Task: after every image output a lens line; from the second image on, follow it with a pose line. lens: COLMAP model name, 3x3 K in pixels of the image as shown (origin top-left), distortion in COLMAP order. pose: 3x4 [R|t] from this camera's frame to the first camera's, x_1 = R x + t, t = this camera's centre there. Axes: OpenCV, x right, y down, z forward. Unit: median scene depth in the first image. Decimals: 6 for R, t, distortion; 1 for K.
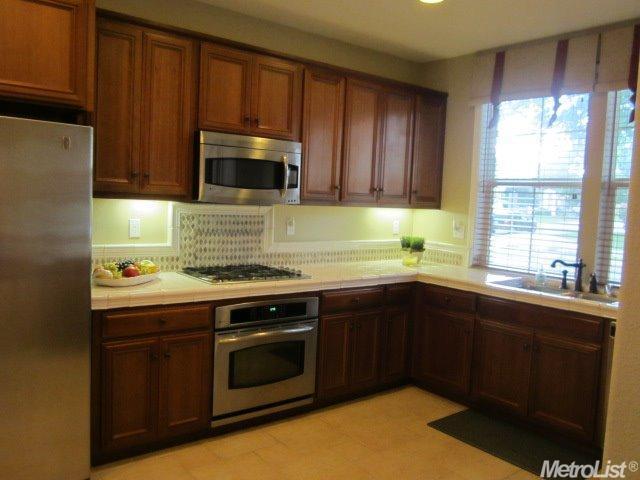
lens RADIAL K [[538.3, 0, 320.0], [0, 538.3, 240.0], [0, 0, 1]] dist [-0.007224, -0.005532]
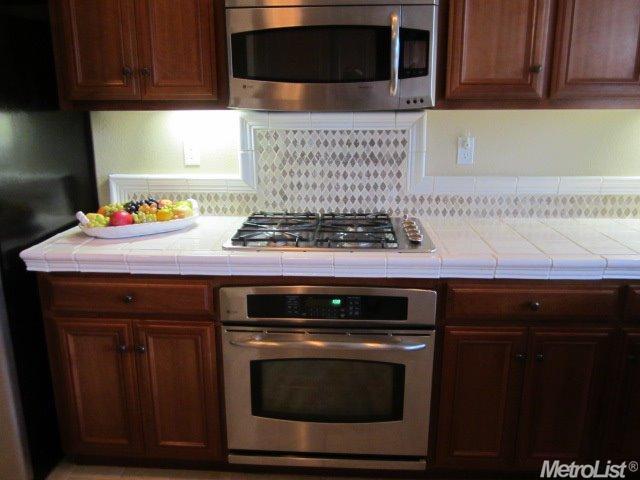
lens RADIAL K [[538.3, 0, 320.0], [0, 538.3, 240.0], [0, 0, 1]] dist [-0.007224, -0.005532]
pose [[0.743820, 0.122027, -0.657146, 0.236043], [-0.012464, 0.985554, 0.168902, -0.026780], [0.668263, -0.117442, 0.734596, 0.526633]]
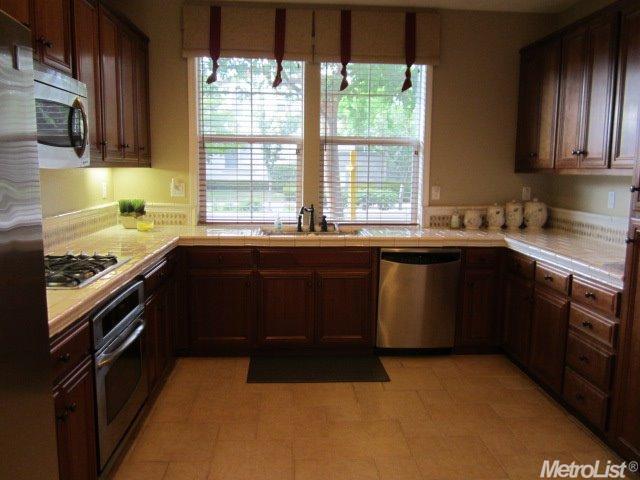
lens RADIAL K [[538.3, 0, 320.0], [0, 538.3, 240.0], [0, 0, 1]] dist [-0.007224, -0.005532]
pose [[0.573342, -0.148737, 0.805703, -0.473533], [0.076862, 0.988811, 0.127844, -0.037910], [-0.815703, -0.011371, 0.578359, 0.297130]]
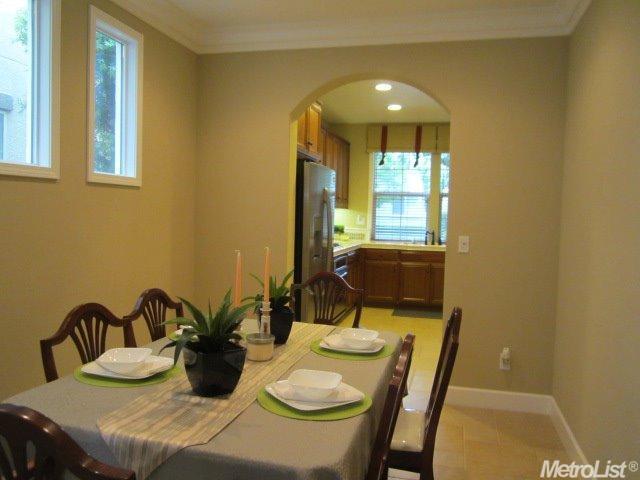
lens RADIAL K [[538.3, 0, 320.0], [0, 538.3, 240.0], [0, 0, 1]] dist [-0.007224, -0.005532]
pose [[0.798012, -0.048998, 0.600646, -1.161931], [0.055317, 0.998437, 0.007954, 0.031728], [-0.600097, 0.026878, 0.799475, -0.440941]]
